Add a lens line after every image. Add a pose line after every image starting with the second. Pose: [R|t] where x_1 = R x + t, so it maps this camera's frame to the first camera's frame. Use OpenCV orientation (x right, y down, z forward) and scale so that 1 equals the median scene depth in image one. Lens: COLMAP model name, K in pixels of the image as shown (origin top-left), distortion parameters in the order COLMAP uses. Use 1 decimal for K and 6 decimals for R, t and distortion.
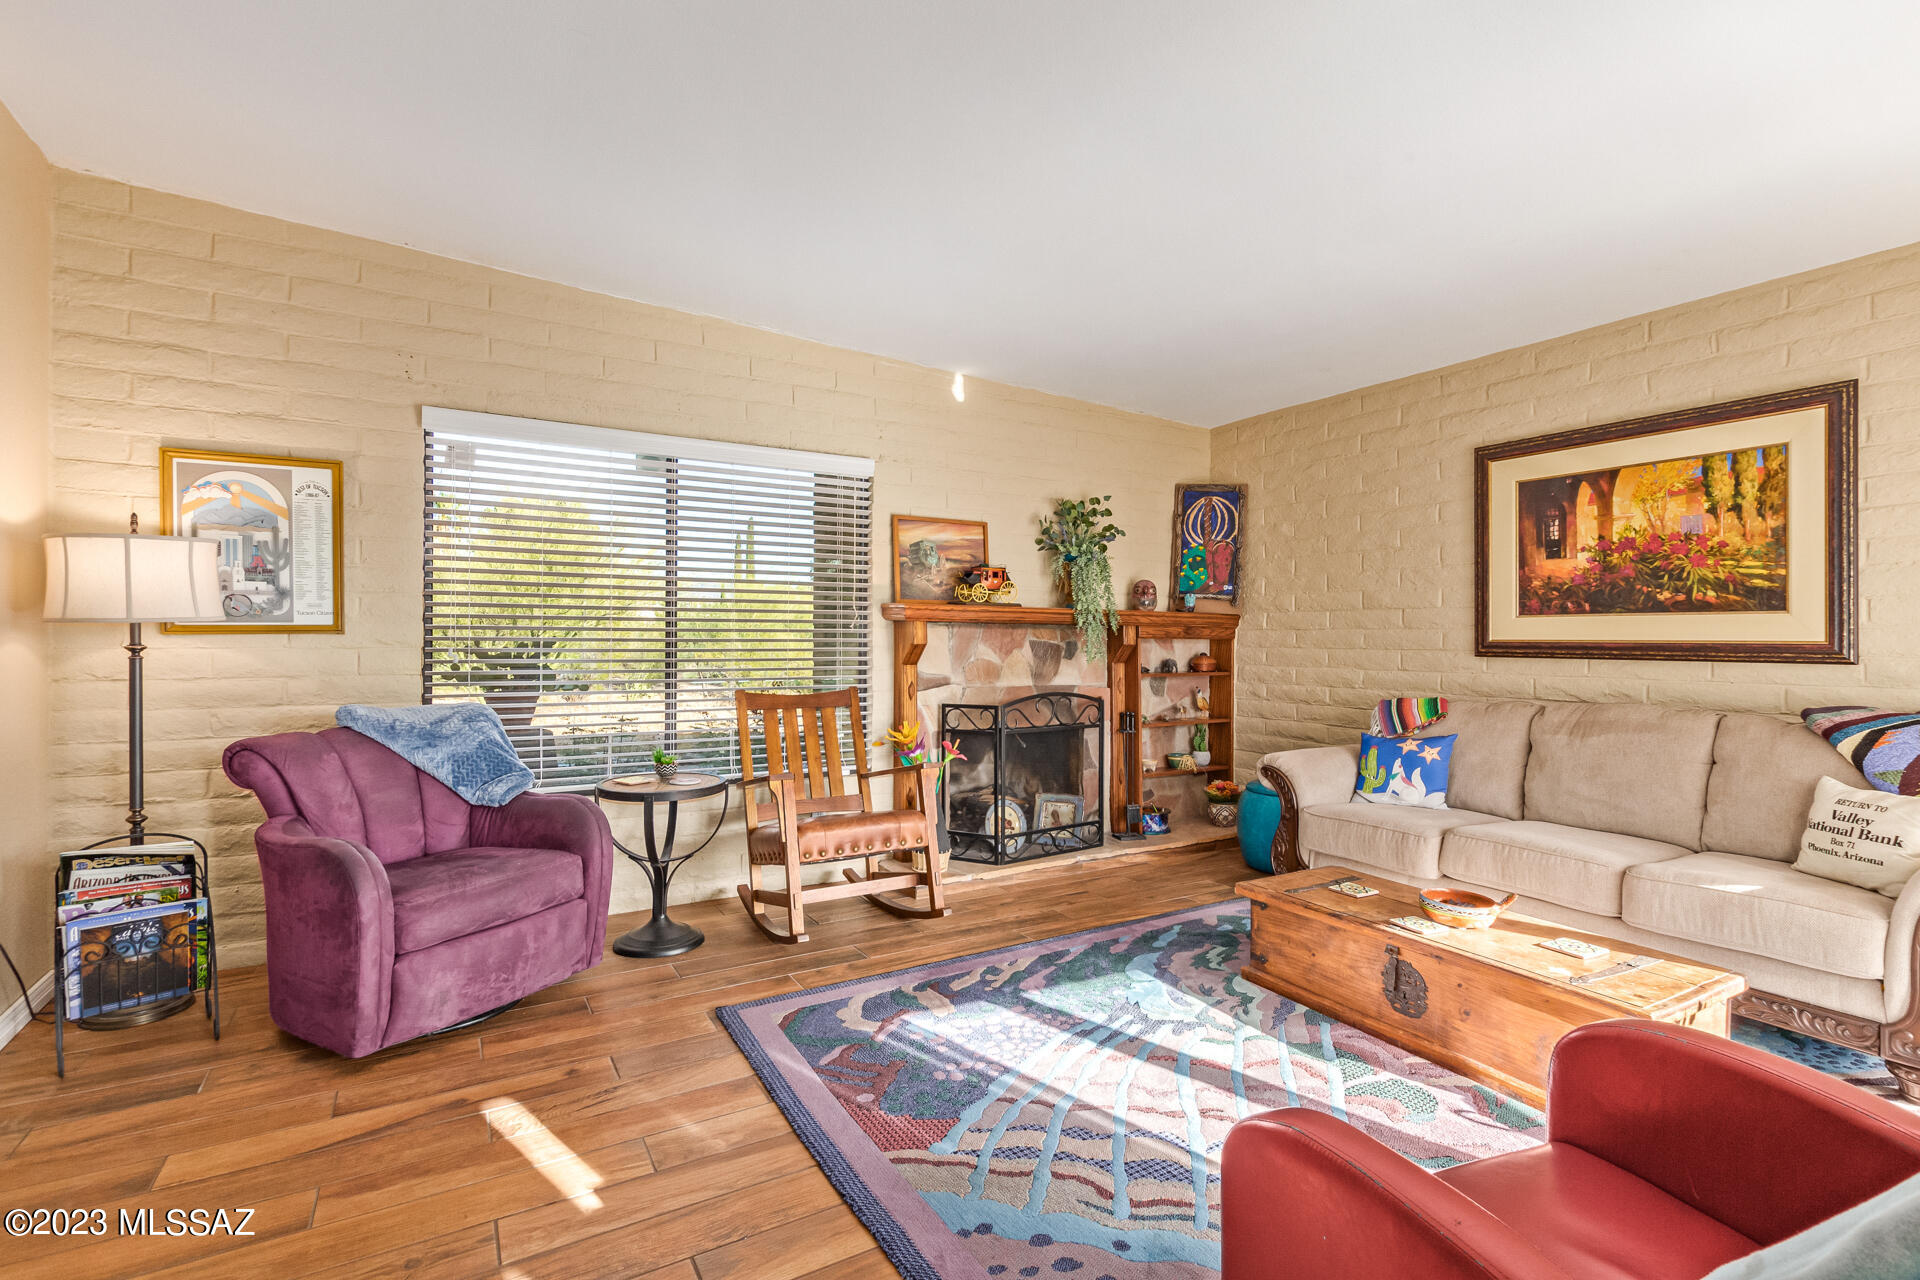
lens RADIAL K [[869.2, 0, 947.2], [0, 869.2, 632.7], [0, 0, 1]] dist [-0.000628, 0.001383]
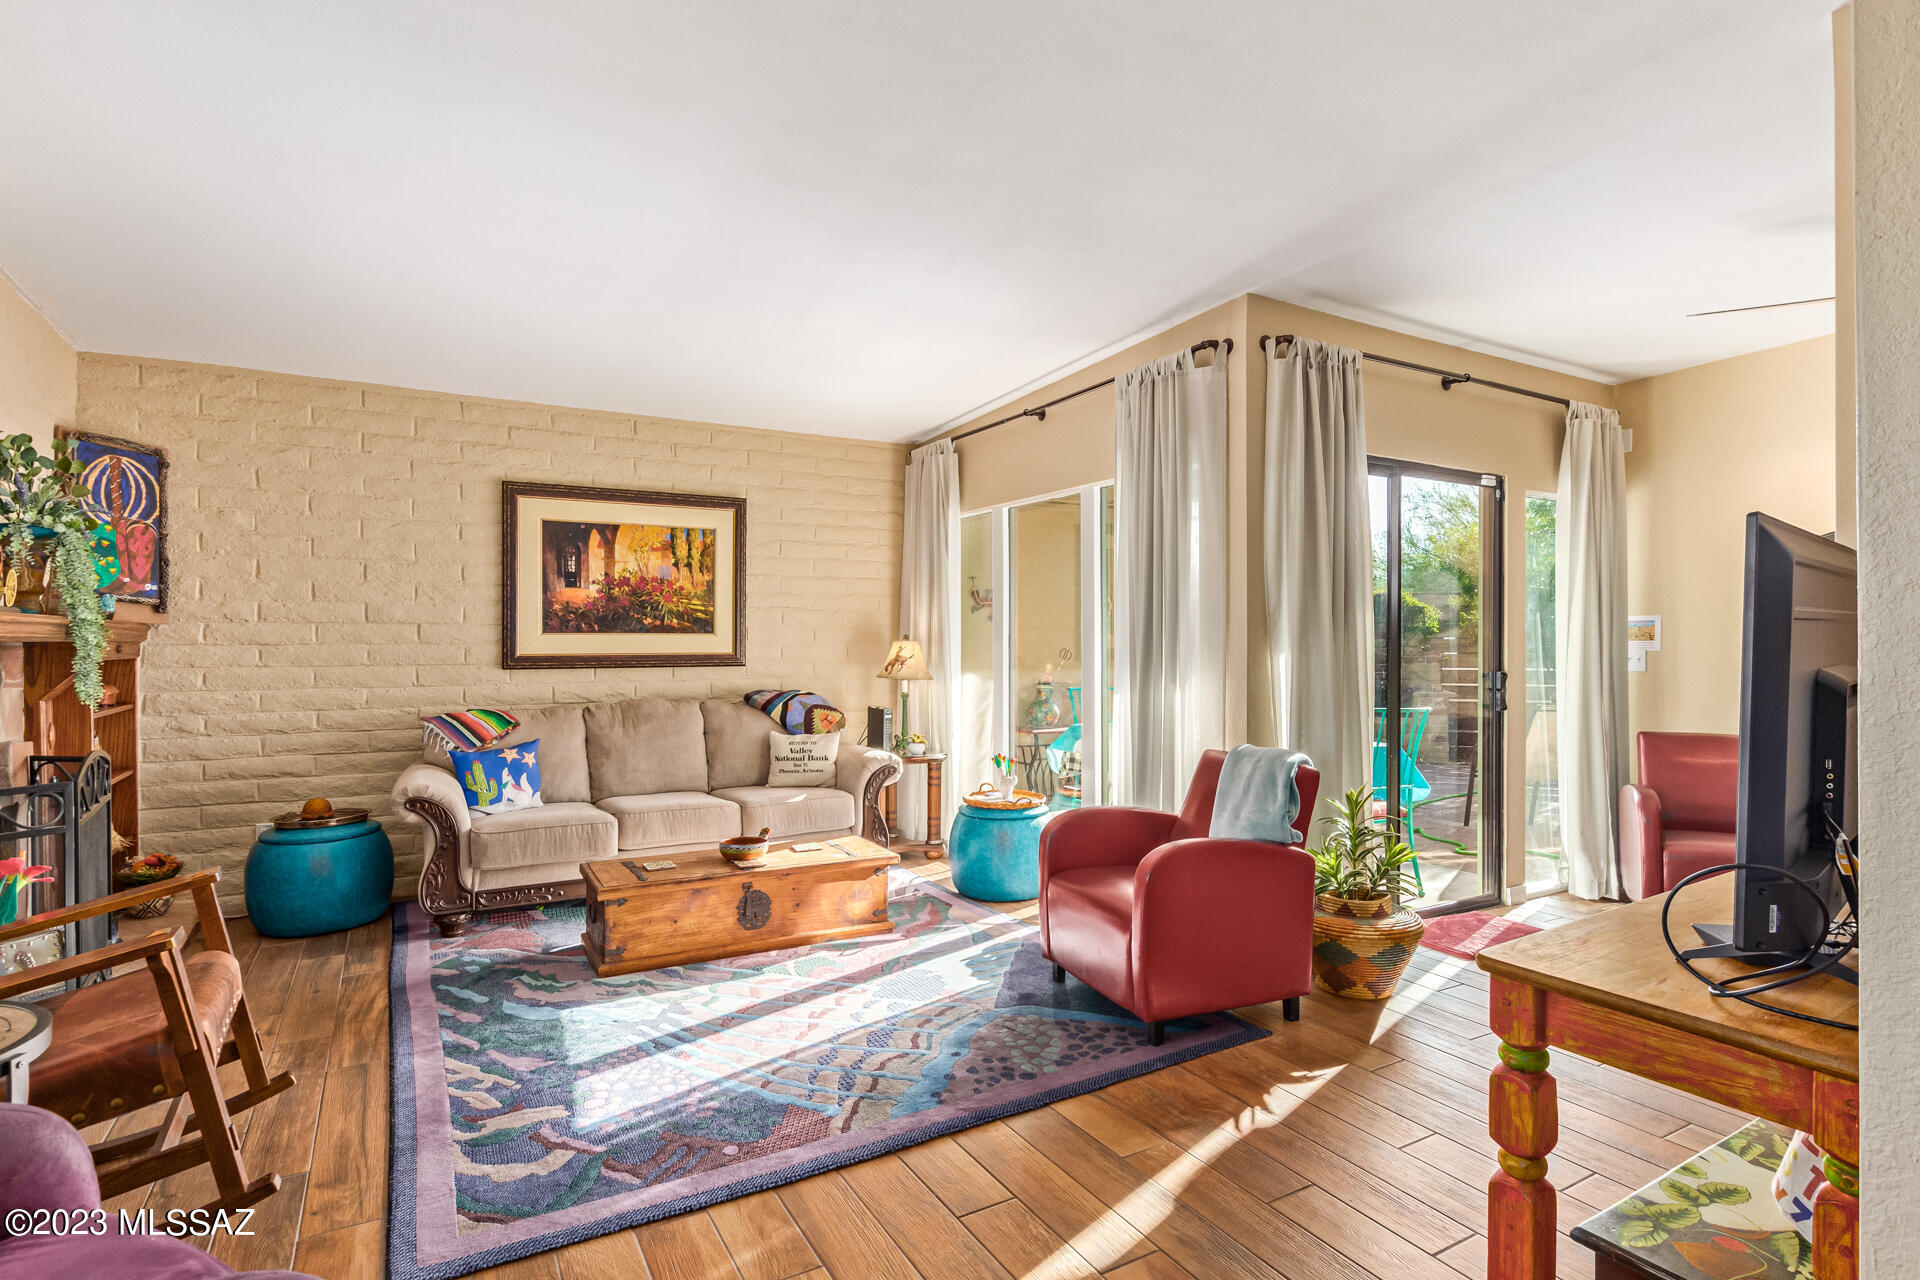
lens RADIAL K [[999.2, 0, 978.0], [0, 999.2, 640.1], [0, 0, 1]] dist [-0.009652, 0.001131]
pose [[-0.012522, -0.007659, 0.999892, -0.677356], [-0.005420, 0.999956, 0.007592, -0.023573], [-0.999907, -0.005324, -0.012562, 0.419966]]
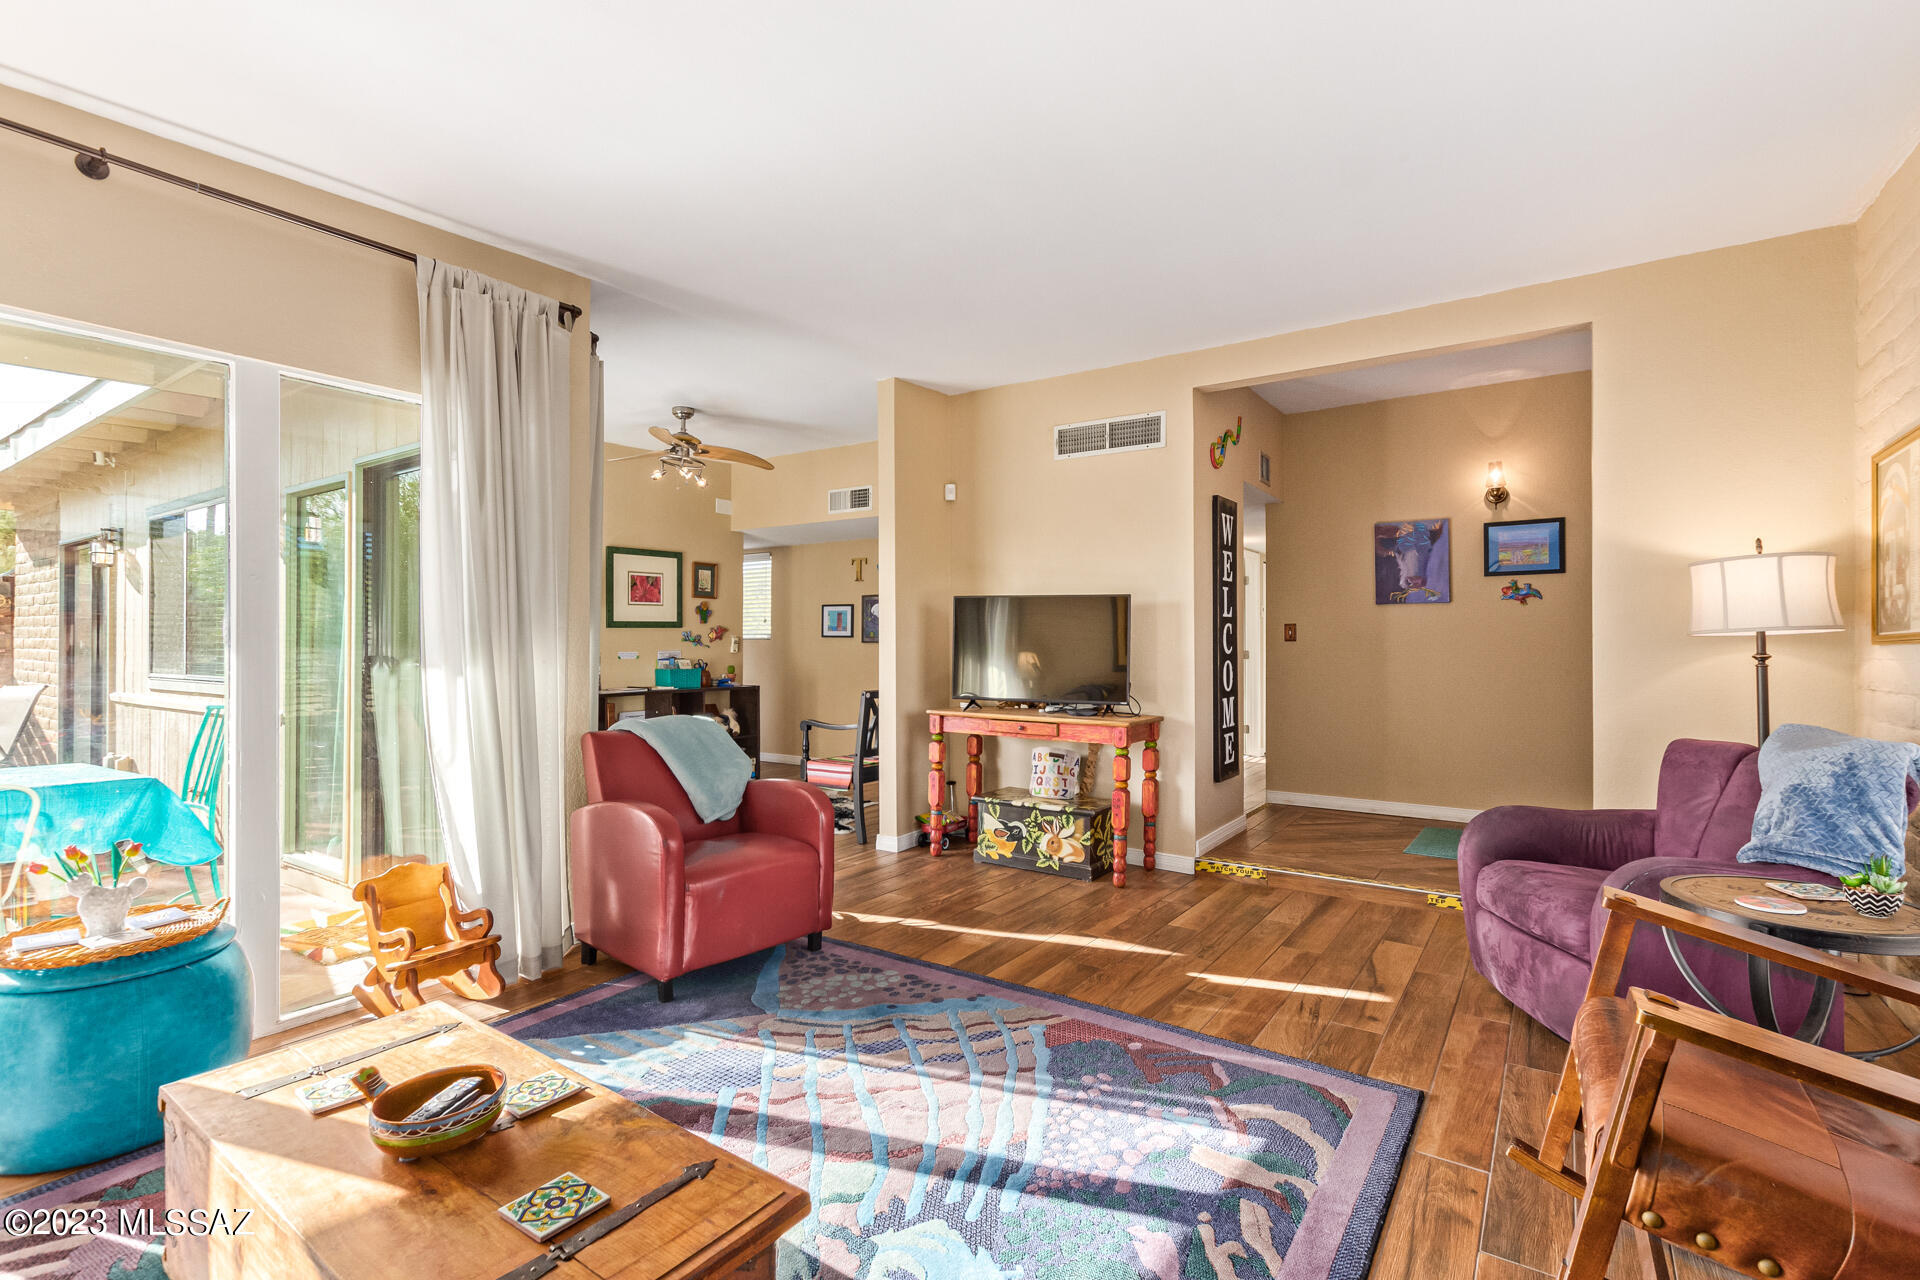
lens RADIAL K [[869.2, 0, 977.0], [0, 869.2, 637.2], [0, 0, 1]] dist [-0.000628, 0.001383]
pose [[-0.890393, -0.009543, -0.455092, 0.348822], [-0.004236, 0.999911, -0.012679, 0.007251], [0.455173, -0.009362, -0.890354, 1.090194]]
